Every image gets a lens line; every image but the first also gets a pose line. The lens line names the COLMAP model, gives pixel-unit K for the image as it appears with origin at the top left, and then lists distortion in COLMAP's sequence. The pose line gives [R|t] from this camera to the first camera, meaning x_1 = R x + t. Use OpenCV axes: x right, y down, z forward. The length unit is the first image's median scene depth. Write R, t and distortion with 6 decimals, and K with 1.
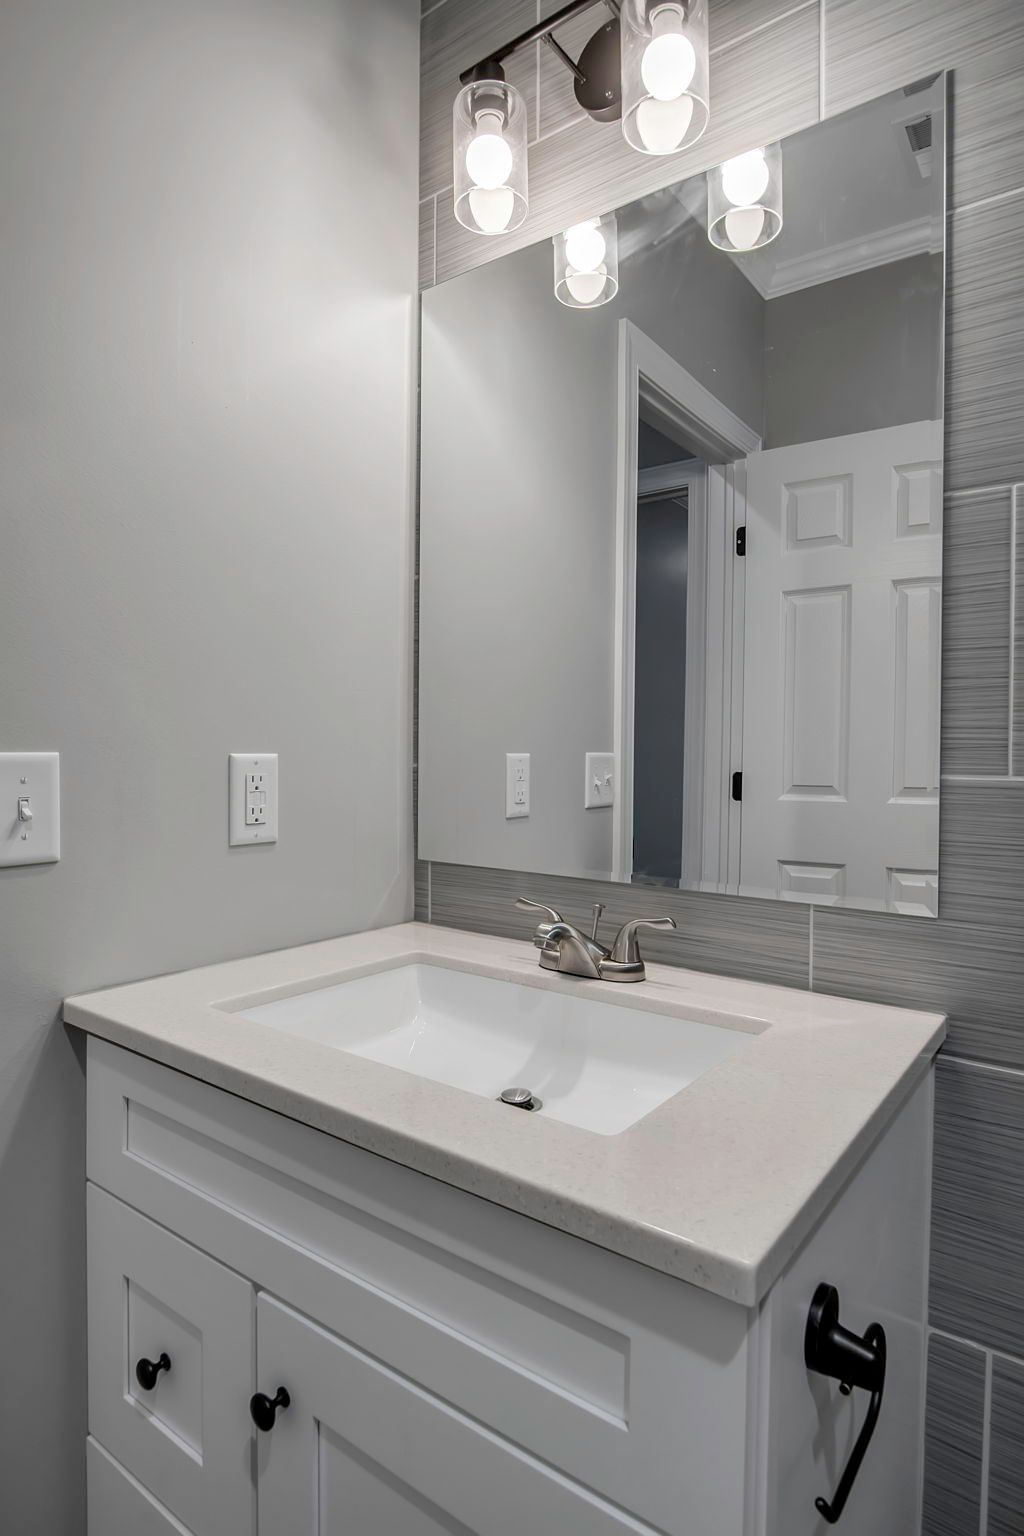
lens RADIAL K [[850.7, 0, 503.7], [0, 850.7, 750.1], [0, 0, 1]] dist [-0.024200, 0.005575]
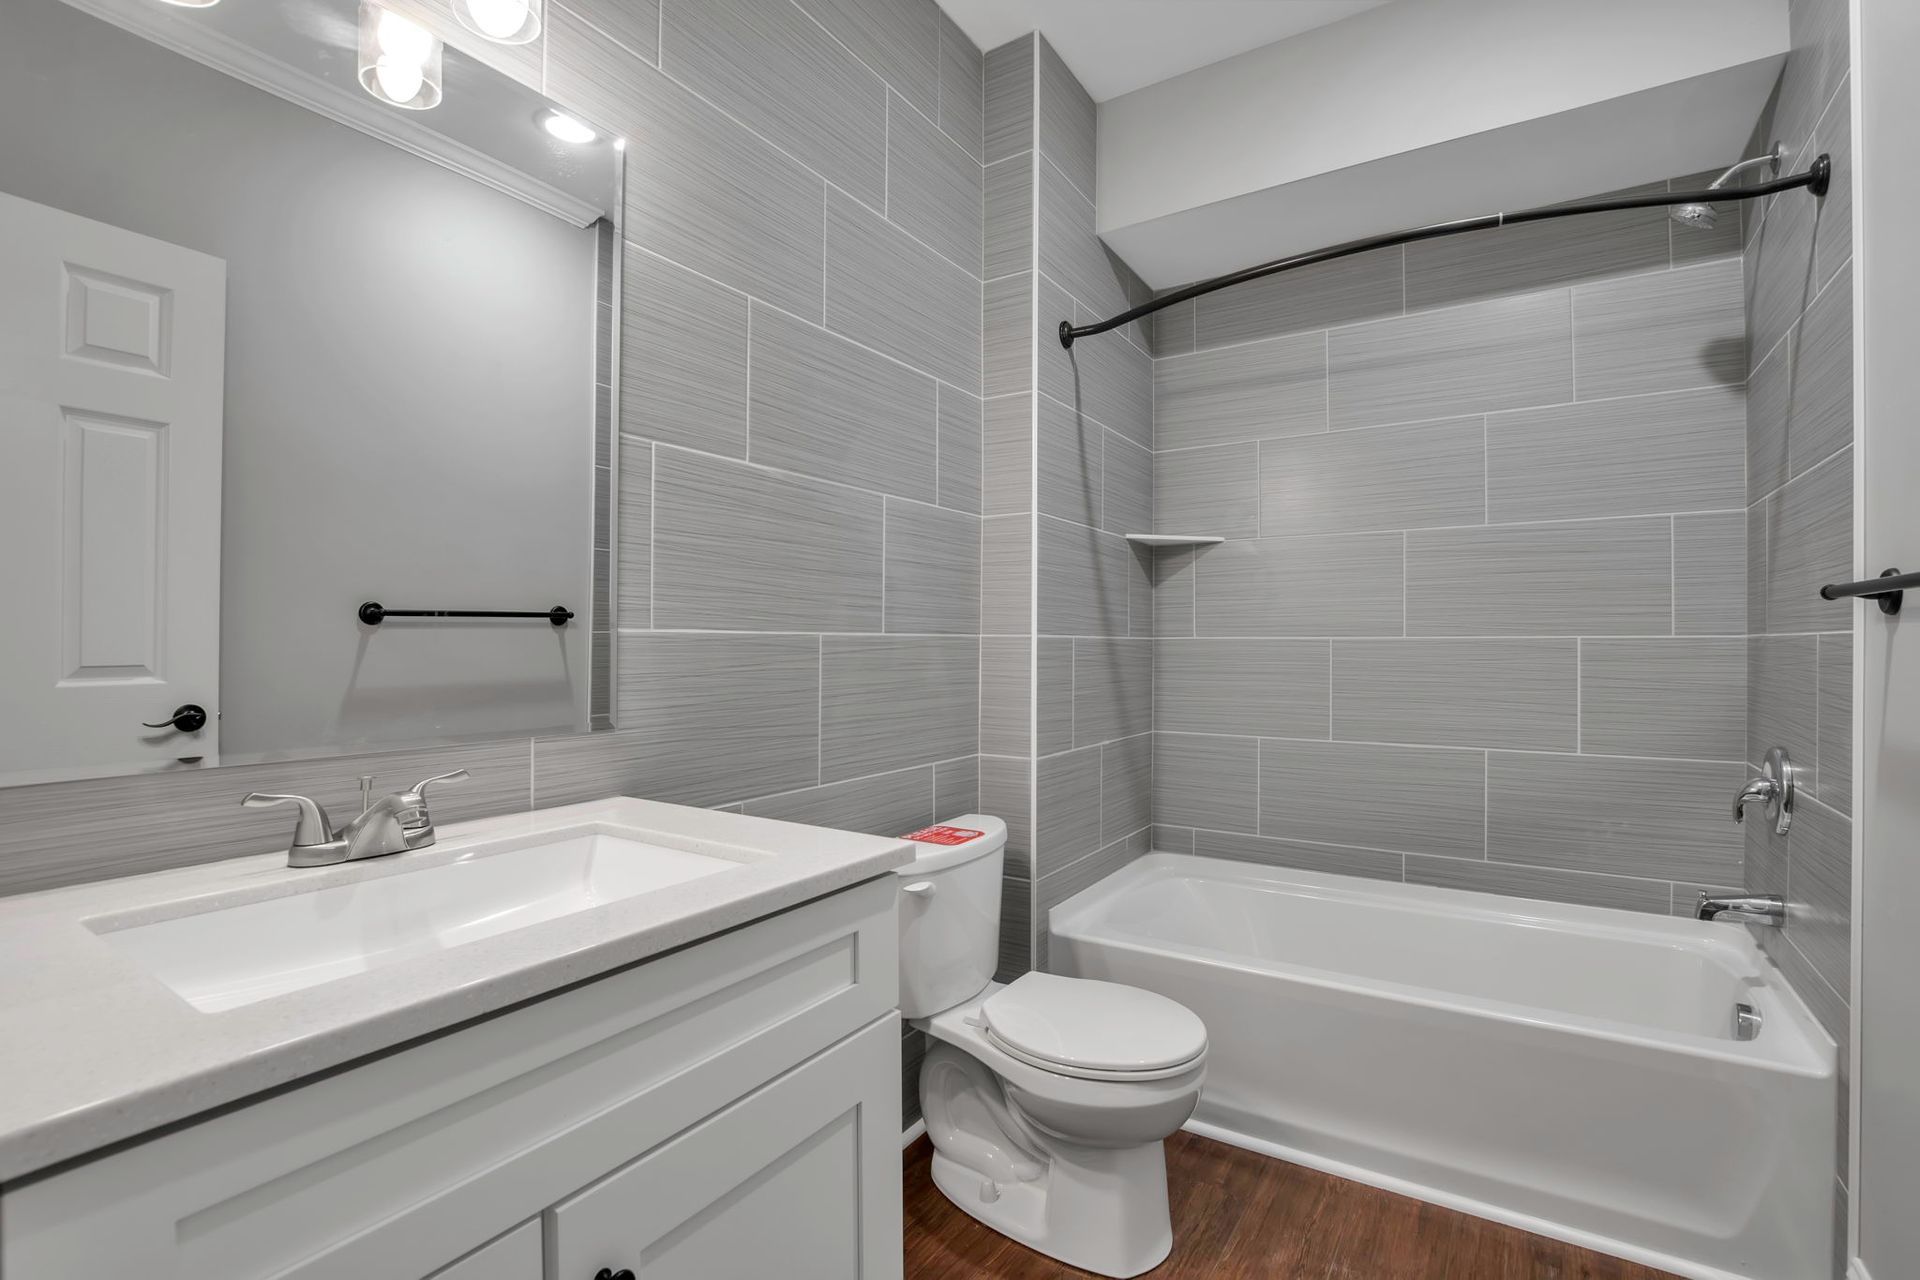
lens RADIAL K [[881.9, 0, 959.8], [0, 881.9, 637.3], [0, 0, 1]] dist [-0.035811, 0.005691]
pose [[-0.078841, -0.001686, 0.996886, -0.919665], [0.003331, 0.999993, 0.001955, 0.039201], [-0.996882, 0.003475, -0.078834, 0.495118]]
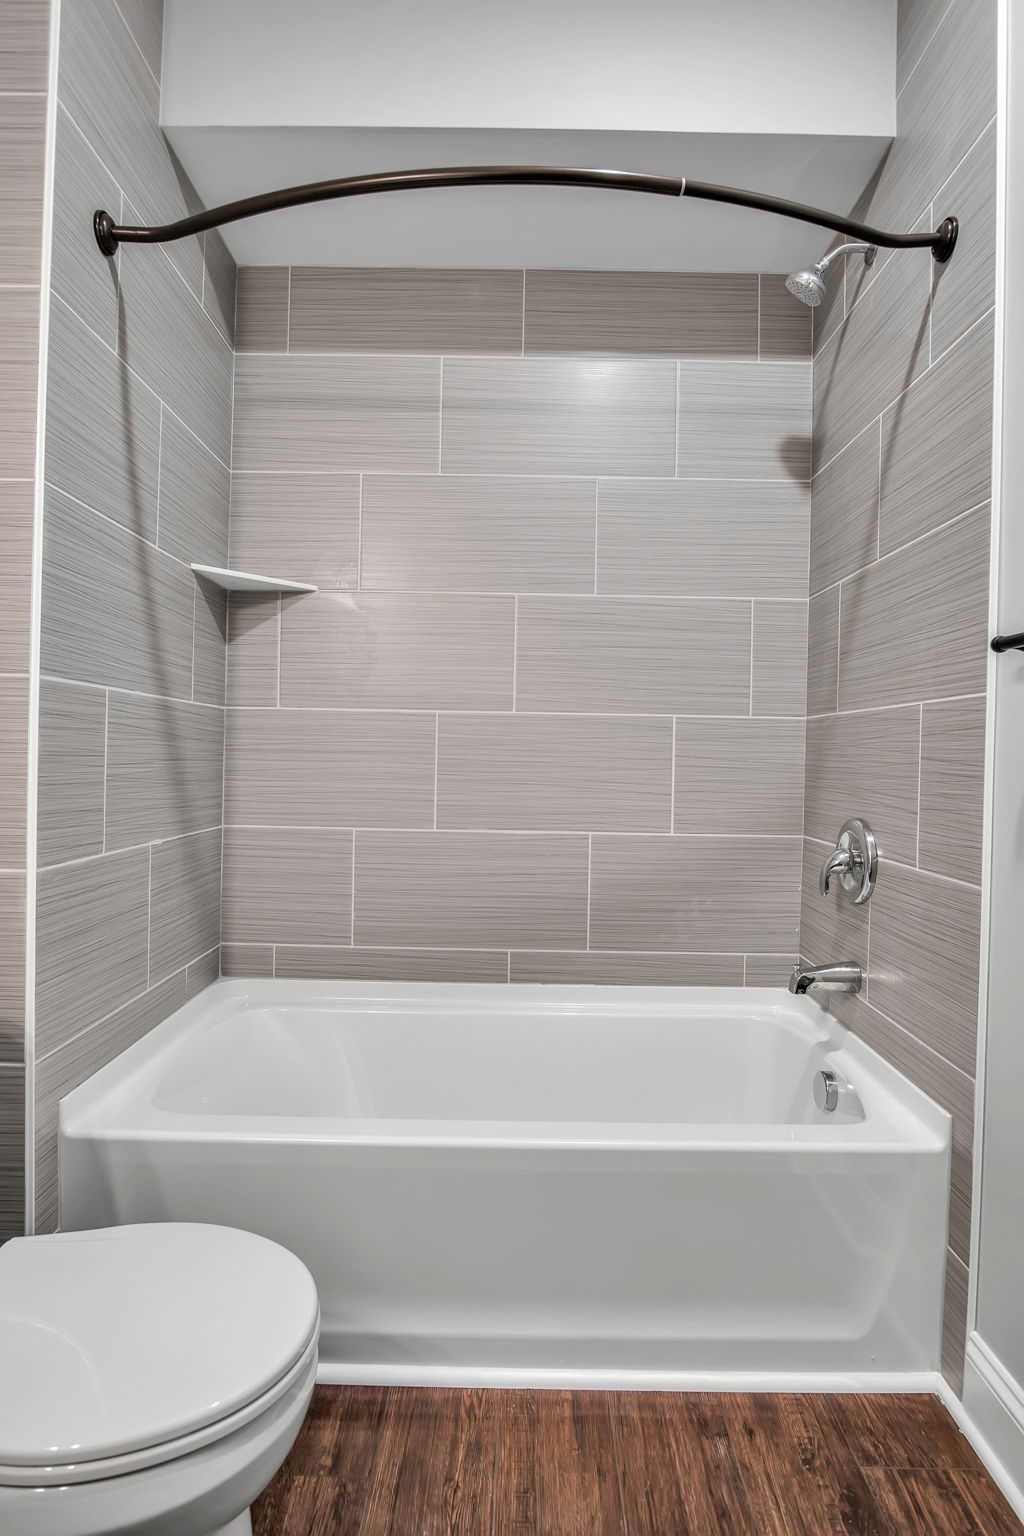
lens RADIAL K [[850.7, 0, 524.2], [0, 850.7, 753.6], [0, 0, 1]] dist [-0.024200, 0.005575]
pose [[-0.598043, -0.021857, 0.801166, -0.742211], [-0.018335, 0.999740, 0.013588, 0.063847], [-0.801254, -0.006564, -0.598288, 0.445773]]
